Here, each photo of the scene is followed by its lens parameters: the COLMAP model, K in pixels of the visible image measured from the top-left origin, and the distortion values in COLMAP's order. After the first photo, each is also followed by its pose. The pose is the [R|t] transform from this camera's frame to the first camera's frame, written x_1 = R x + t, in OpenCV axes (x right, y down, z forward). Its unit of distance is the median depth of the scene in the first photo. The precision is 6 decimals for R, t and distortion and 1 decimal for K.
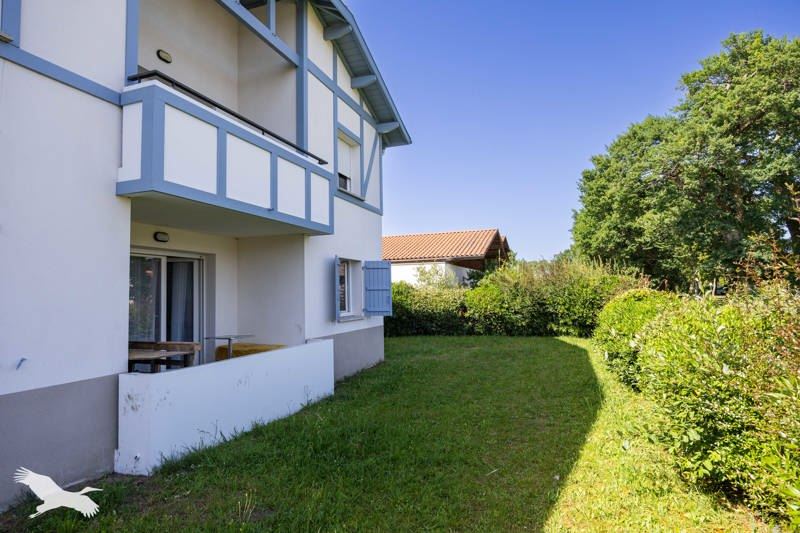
lens RADIAL K [[458.3, 0, 400.0], [0, 458.3, 266.5], [0, 0, 1]] dist [-0.000622, -0.000198]
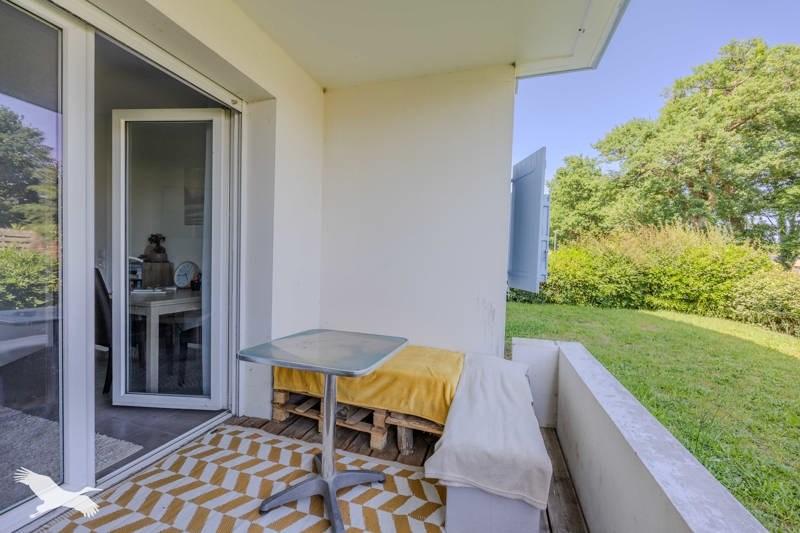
lens RADIAL K [[306.4, 0, 401.2], [0, 306.4, 277.2], [0, 0, 1]] dist [0.000838, 0.000113]
pose [[0.997698, 0.047149, 0.048742, -0.104935], [-0.052481, 0.992020, 0.114638, 0.026643], [-0.042948, -0.116932, 0.992211, 0.251240]]
